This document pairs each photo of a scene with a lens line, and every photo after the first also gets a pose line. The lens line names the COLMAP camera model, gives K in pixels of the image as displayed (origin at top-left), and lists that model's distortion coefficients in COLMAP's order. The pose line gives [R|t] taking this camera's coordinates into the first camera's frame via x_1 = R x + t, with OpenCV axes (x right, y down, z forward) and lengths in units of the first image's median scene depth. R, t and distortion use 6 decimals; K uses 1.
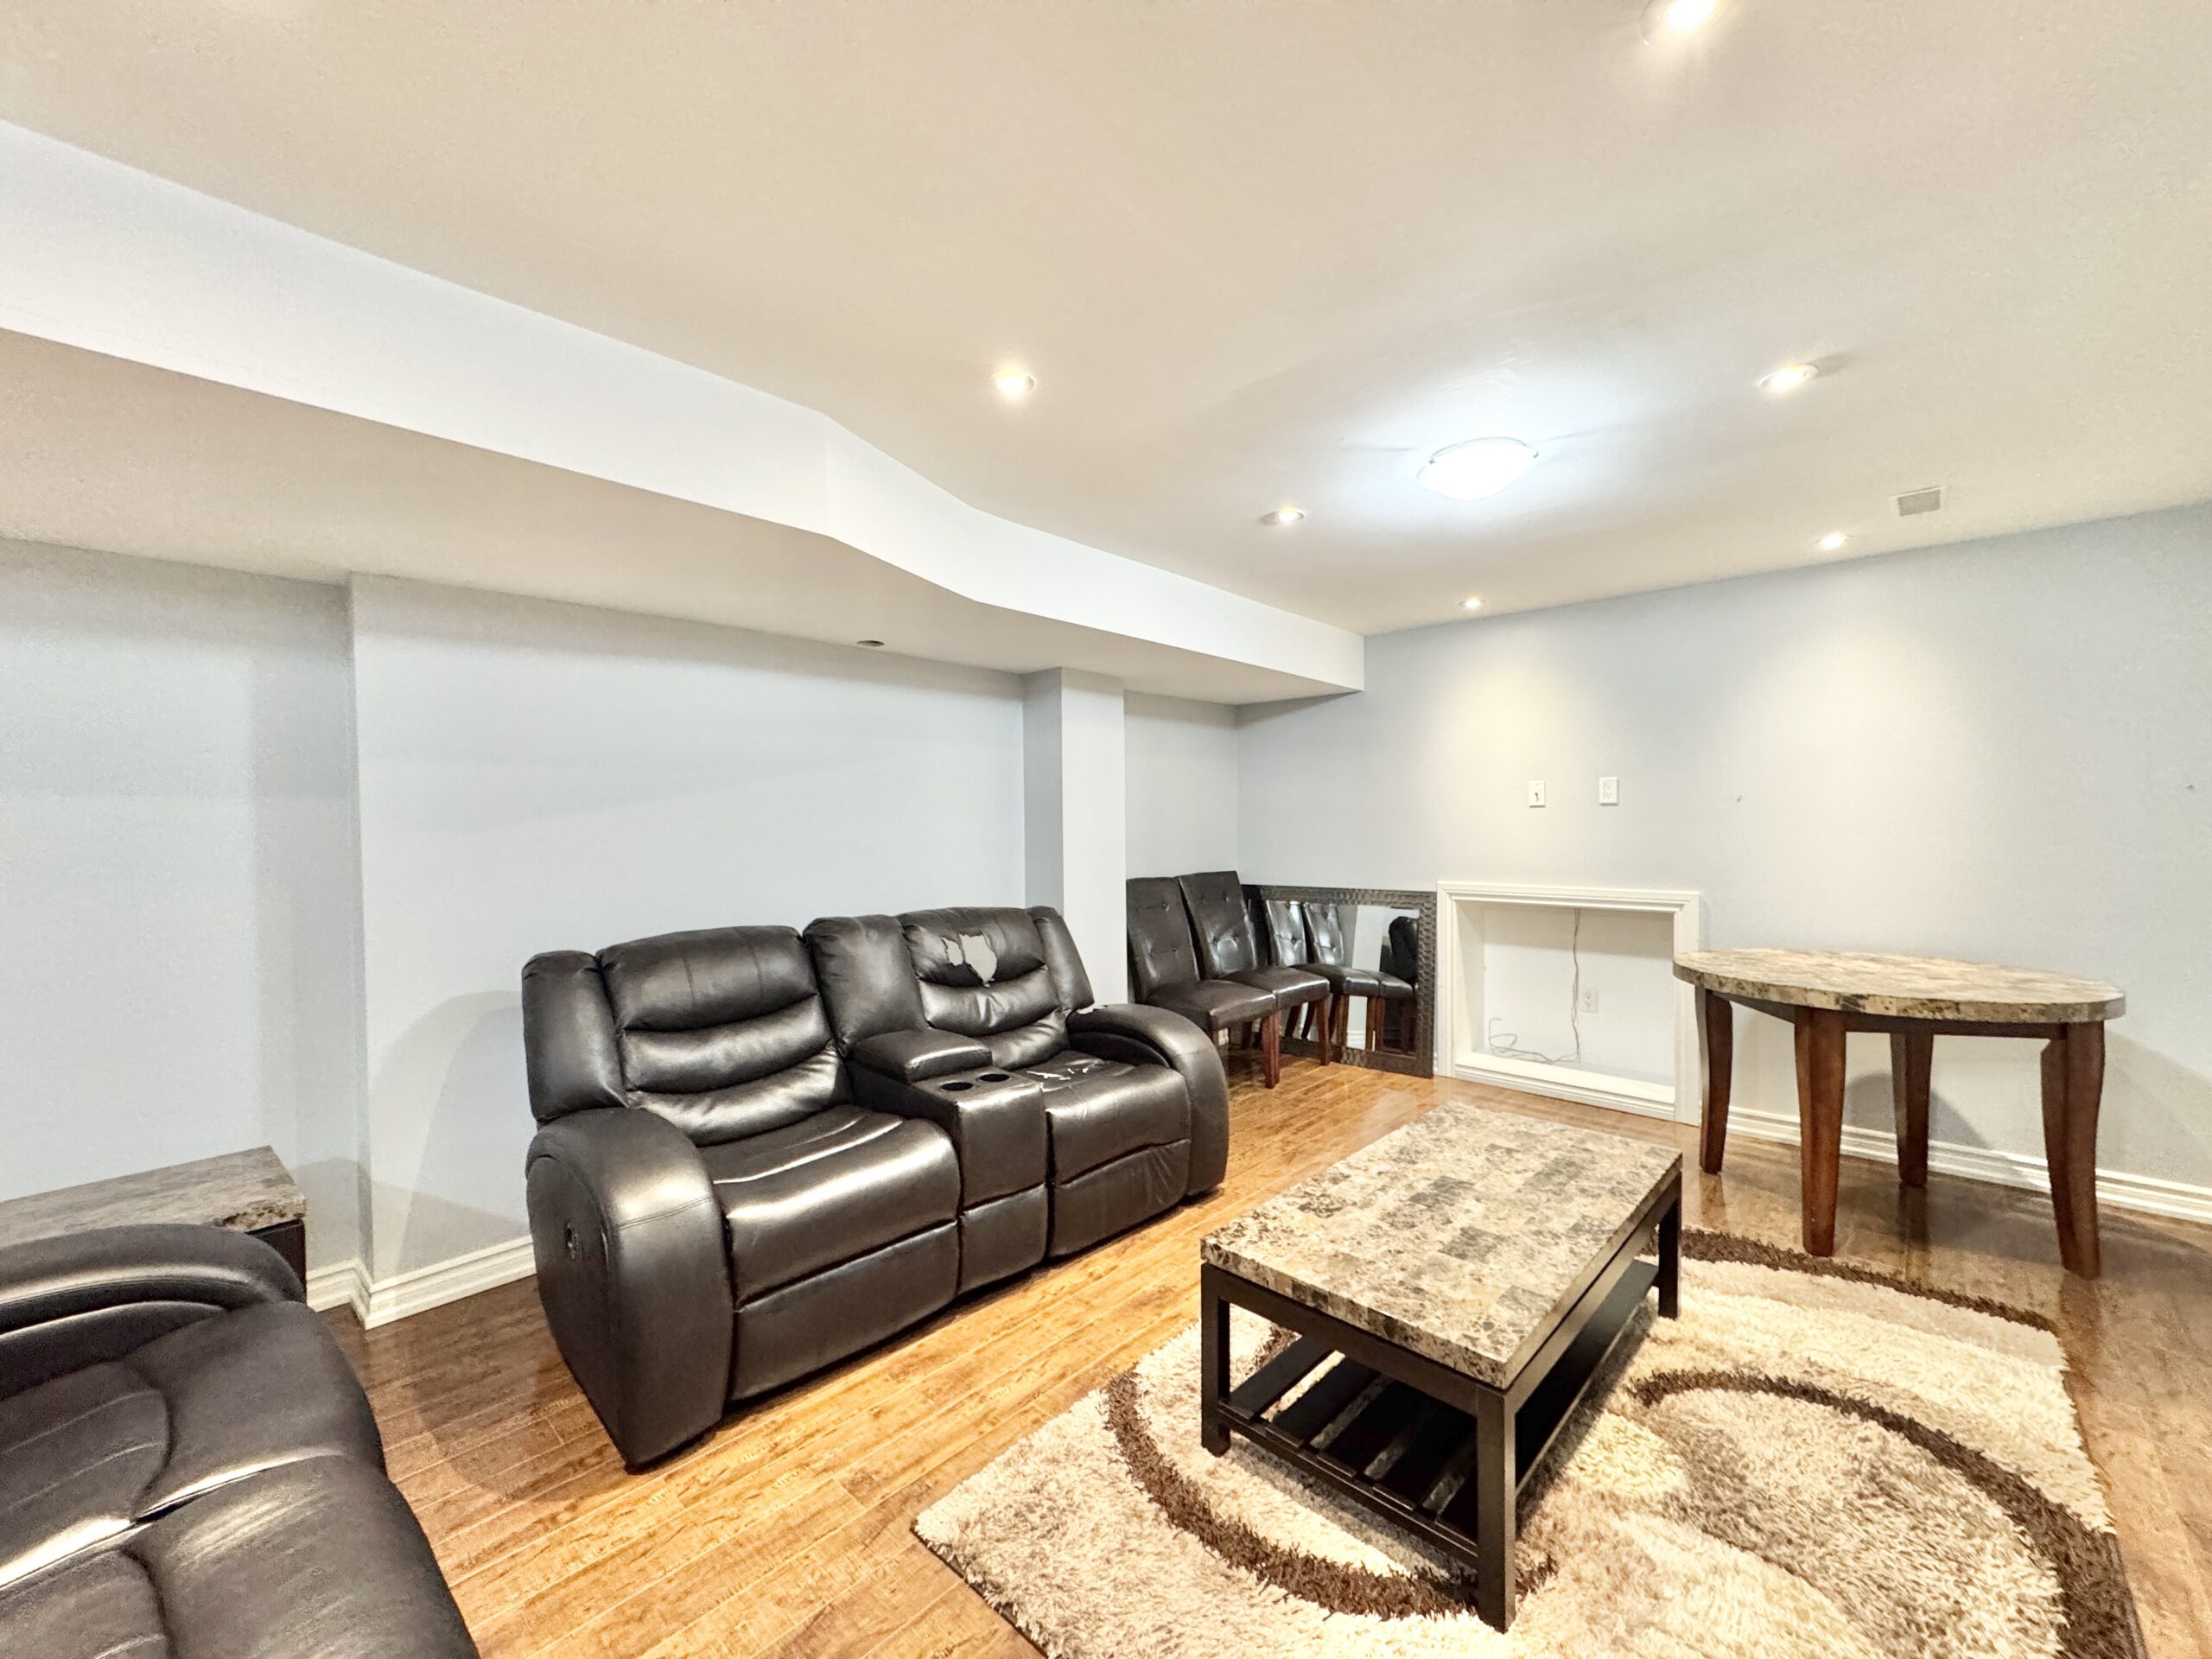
lens RADIAL K [[874.6, 0, 1108.4], [0, 874.6, 817.5], [0, 0, 1]] dist [-0.000844, 0.000208]
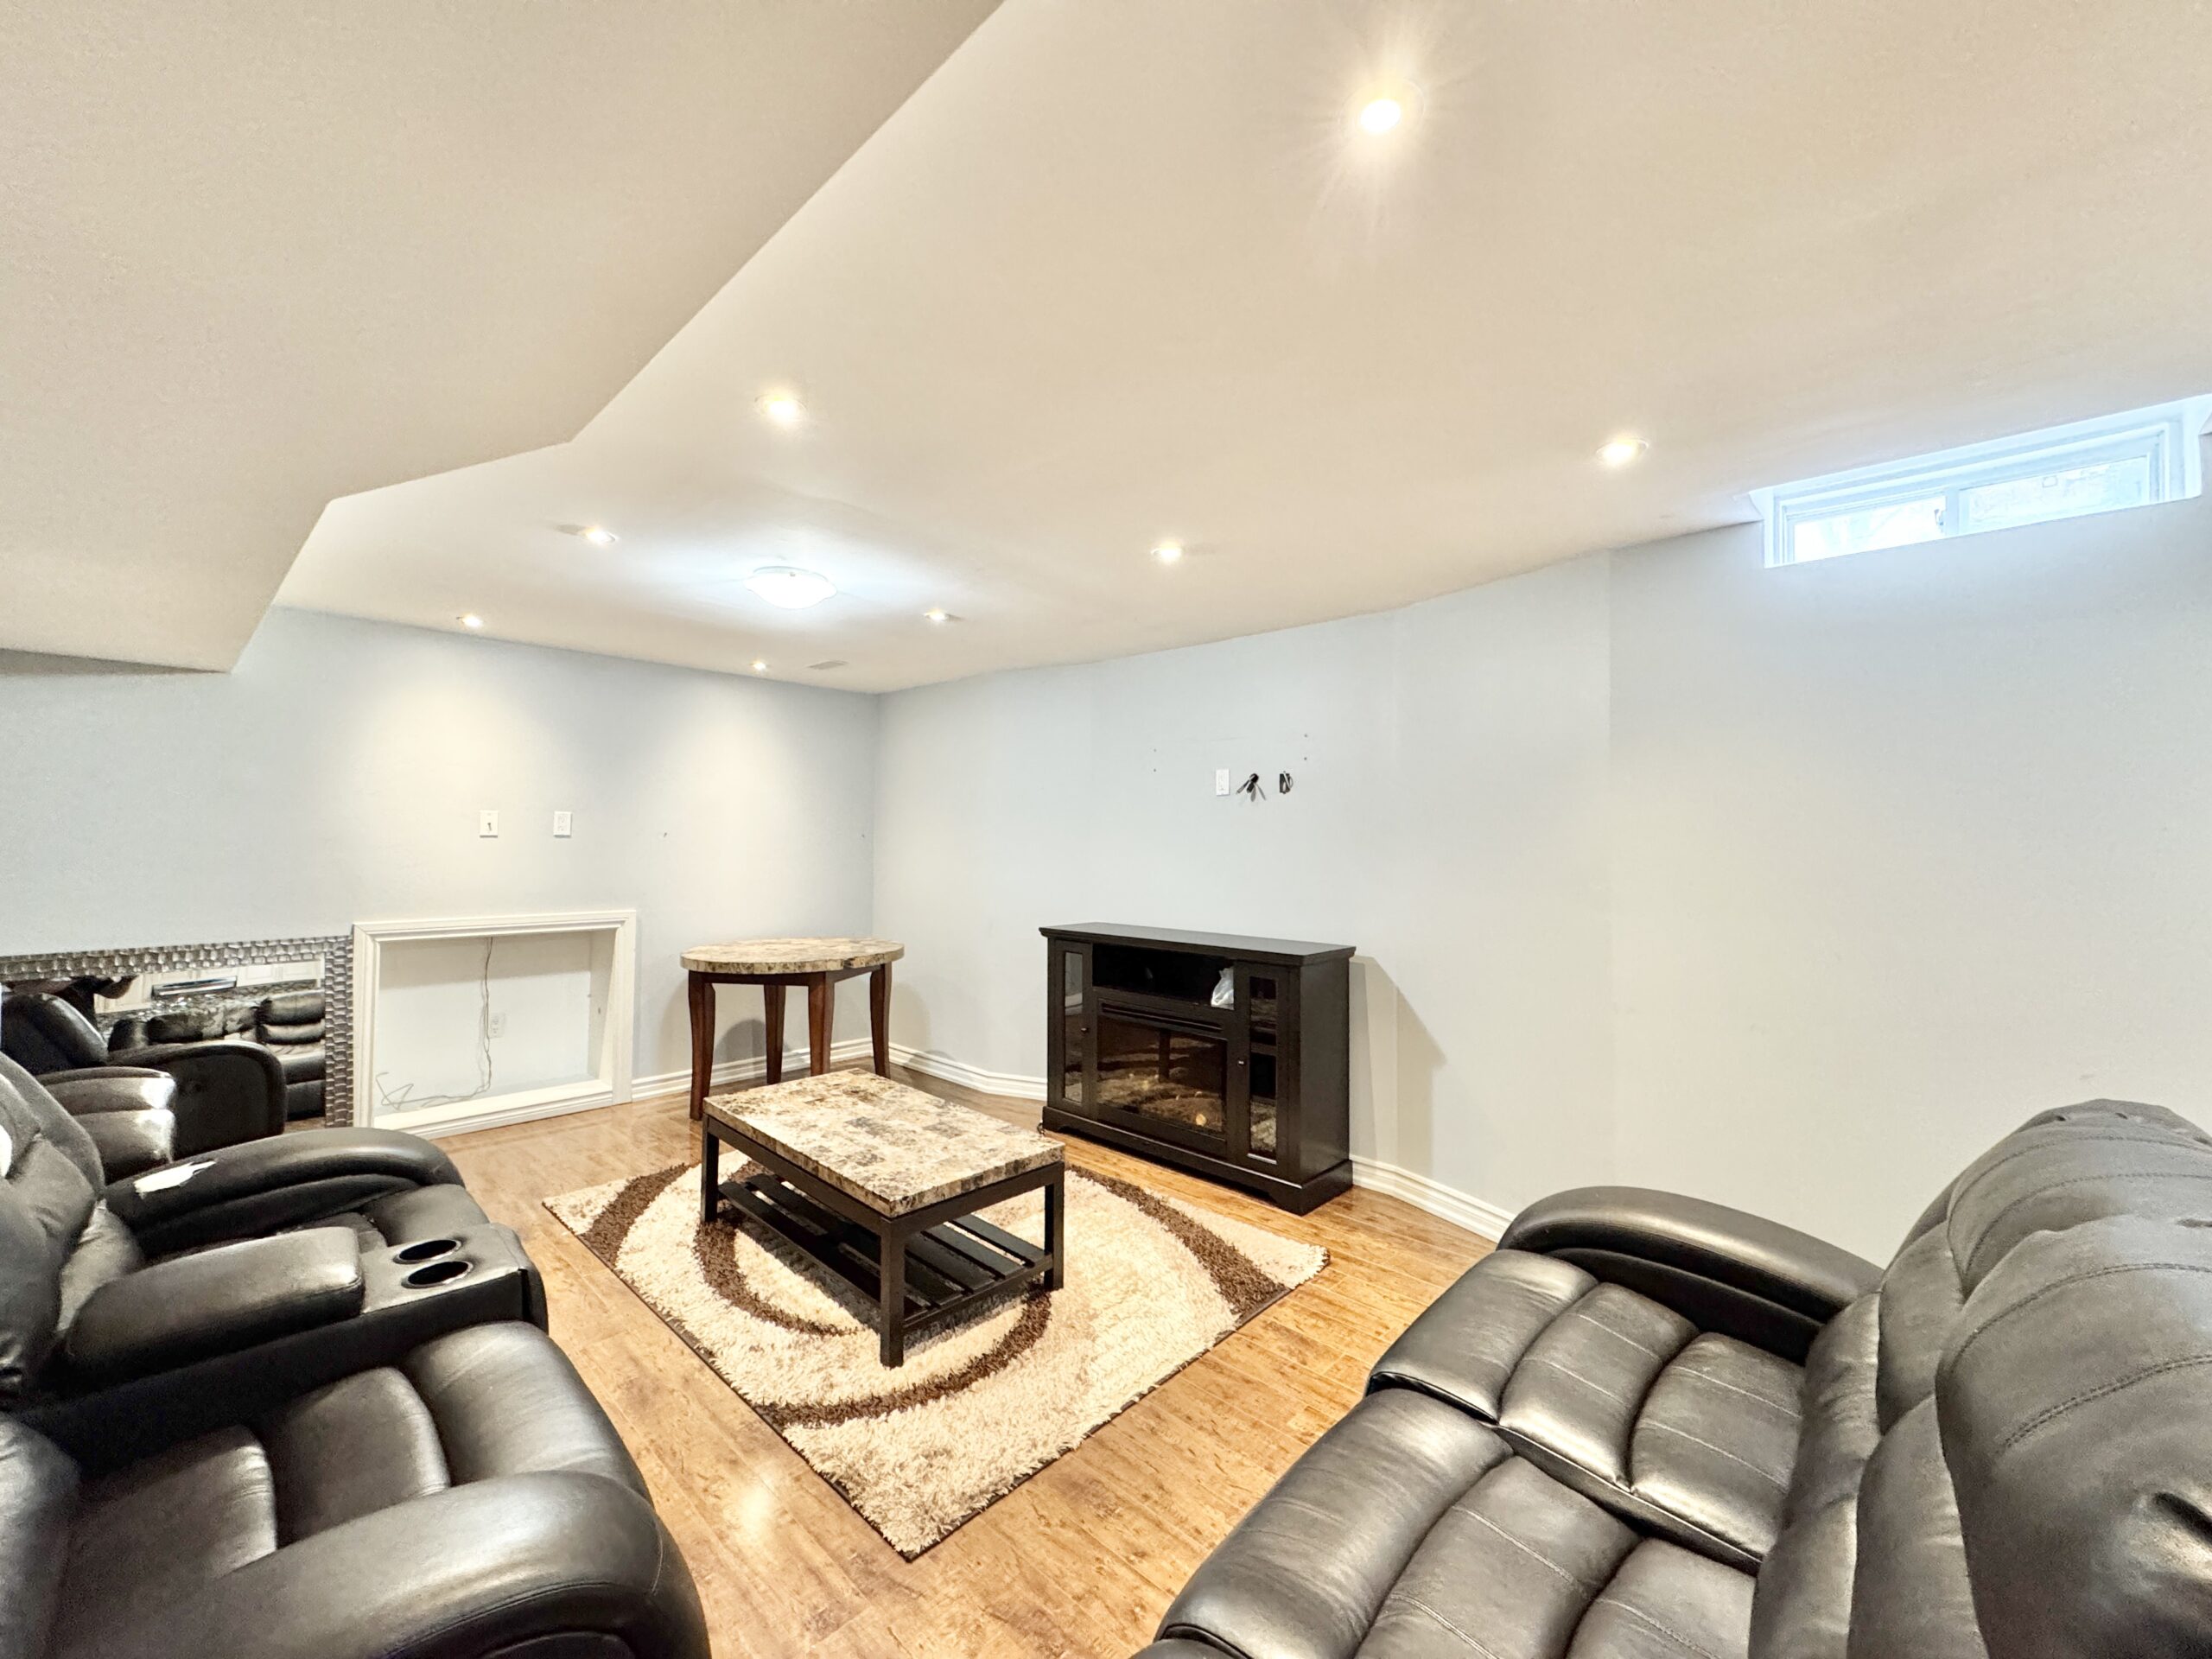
lens RADIAL K [[870.7, 0, 1101.2], [0, 870.7, 818.6], [0, 0, 1]] dist [-0.002768, -0.000111]
pose [[0.008889, 0.035341, 0.999336, -1.035024], [-0.014620, 0.999273, -0.035209, -0.017593], [-0.999854, -0.014297, 0.009399, 0.635588]]
